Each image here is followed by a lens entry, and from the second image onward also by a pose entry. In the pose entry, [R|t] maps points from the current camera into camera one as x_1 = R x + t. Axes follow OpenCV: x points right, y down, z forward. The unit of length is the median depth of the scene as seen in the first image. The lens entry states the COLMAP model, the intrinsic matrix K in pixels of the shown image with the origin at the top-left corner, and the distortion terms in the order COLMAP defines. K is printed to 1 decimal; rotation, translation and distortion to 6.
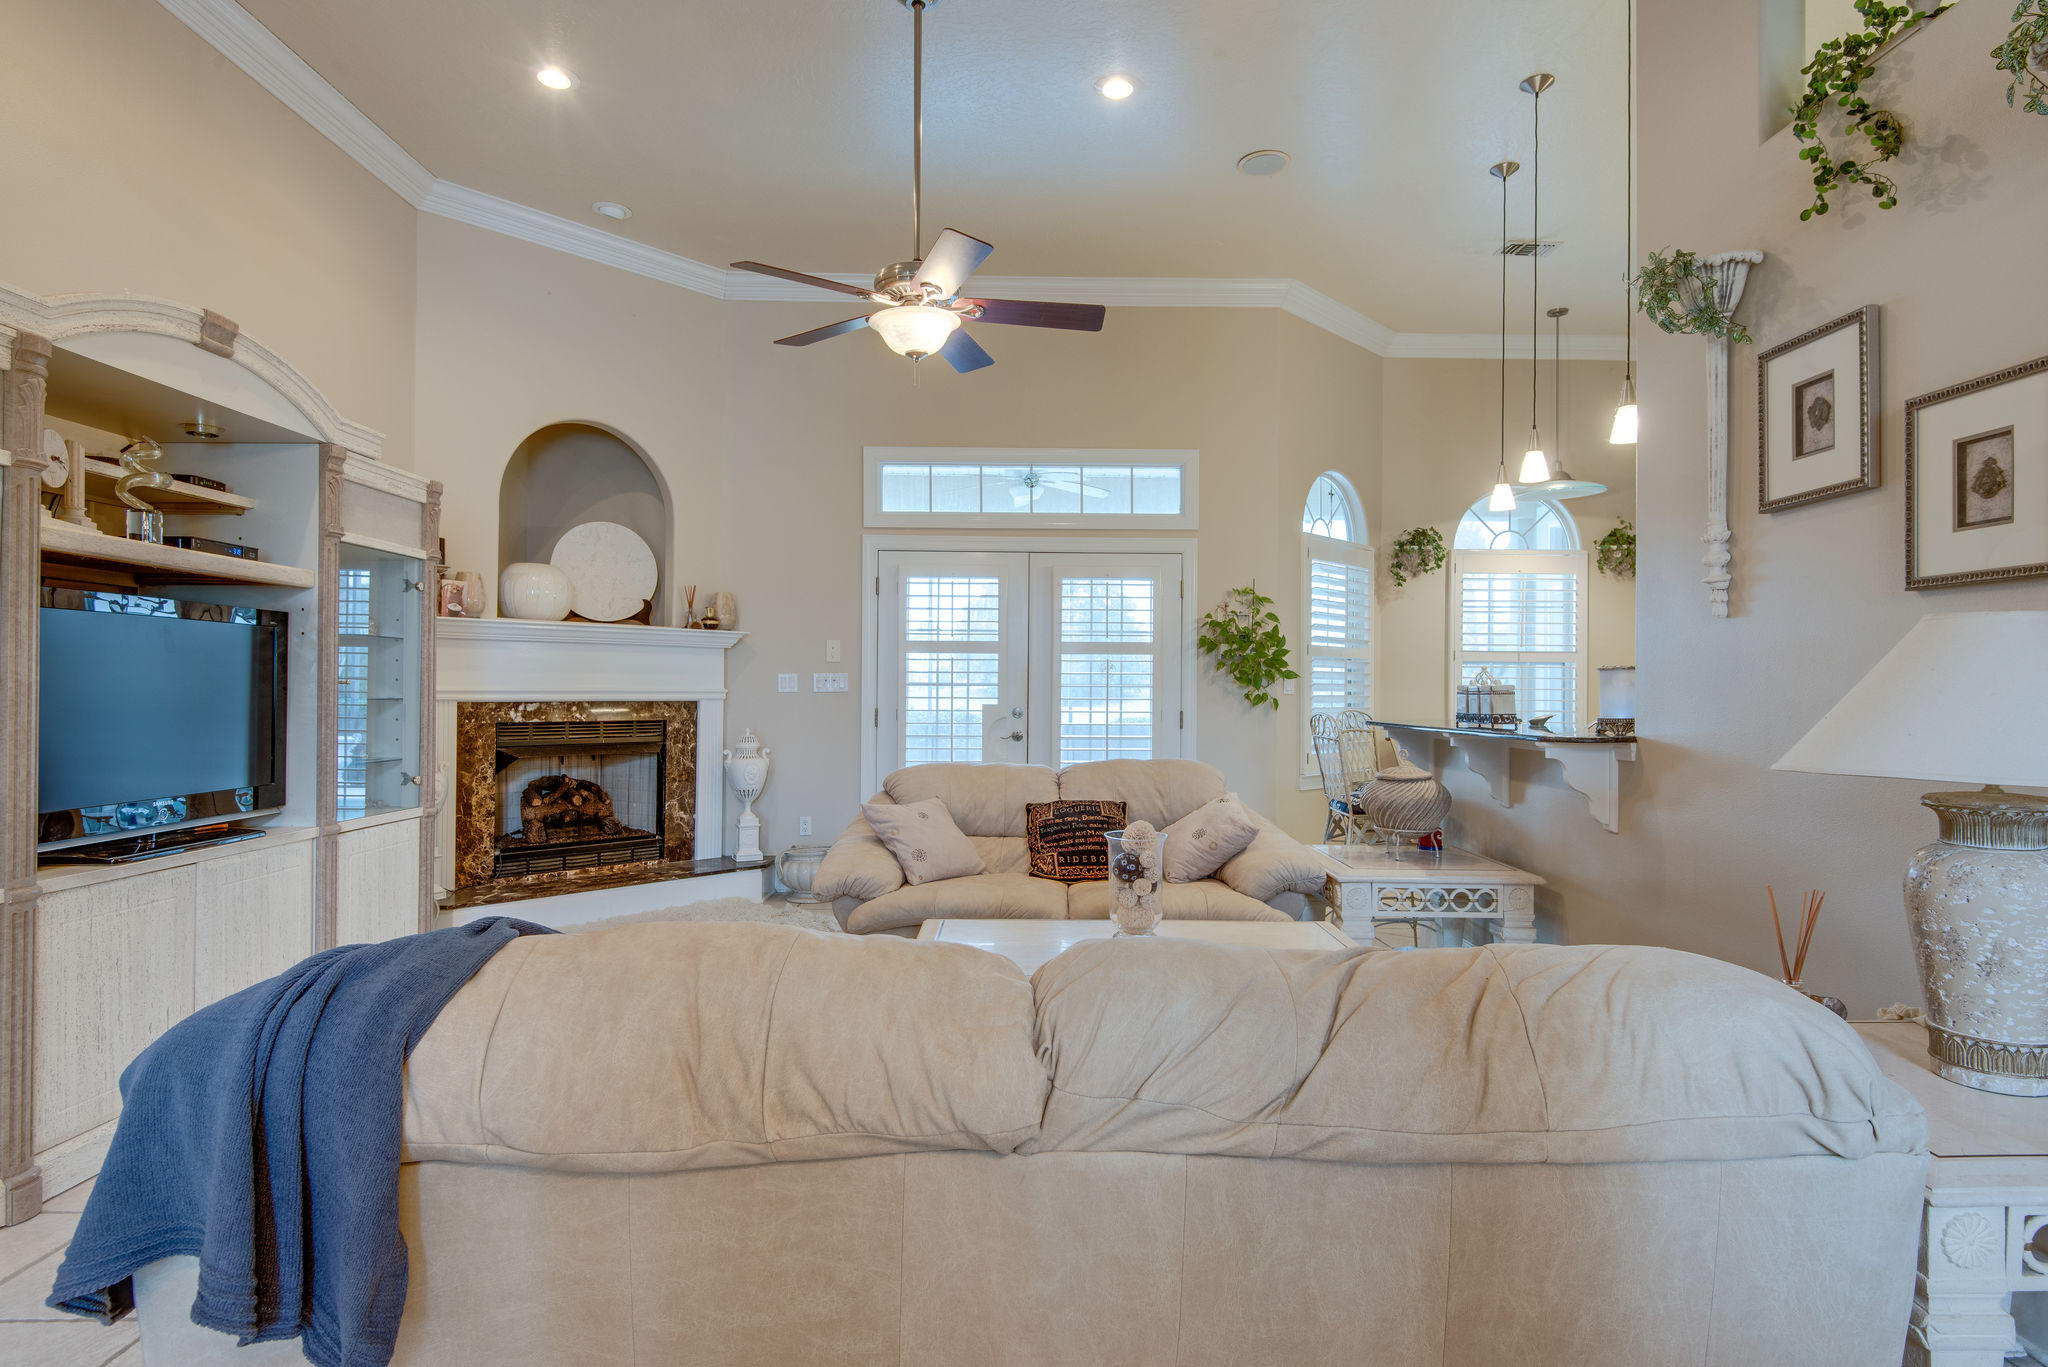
lens RADIAL K [[1061.1, 0, 1031.9], [0, 1061.1, 682.6], [0, 0, 1]] dist [0.011959, -0.012342]
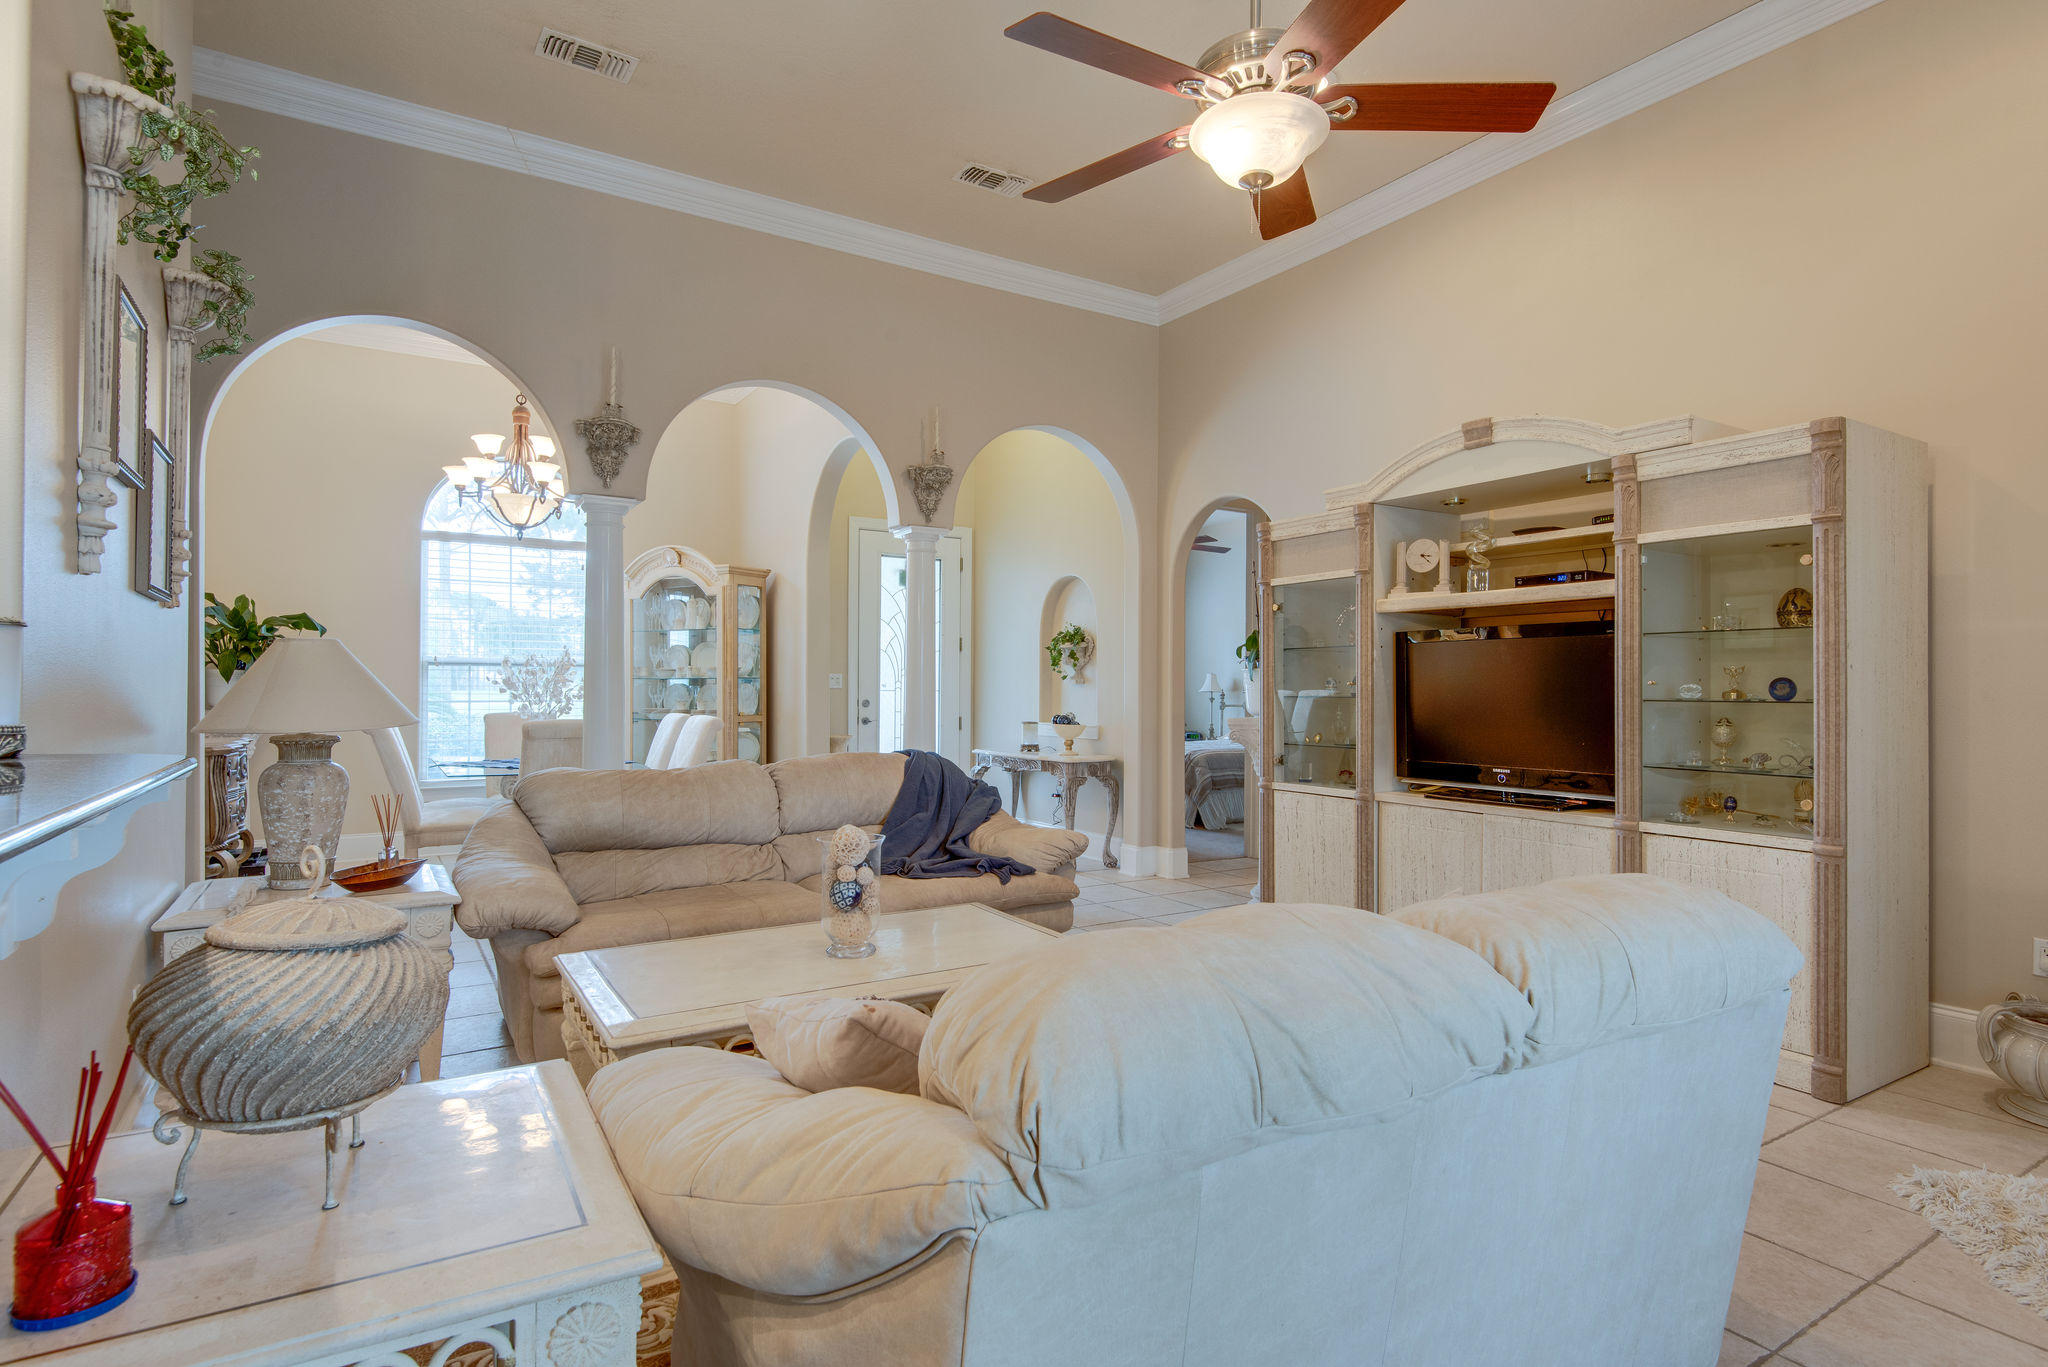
lens RADIAL K [[1036.1, 0, 1032.8], [0, 1036.1, 688.6], [0, 0, 1]] dist [0.015920, -0.016227]
pose [[-0.857242, -0.010727, -0.514801, 0.218531], [-0.005475, 0.999916, -0.011719, 0.011742], [0.514884, -0.007228, -0.857229, 0.953313]]
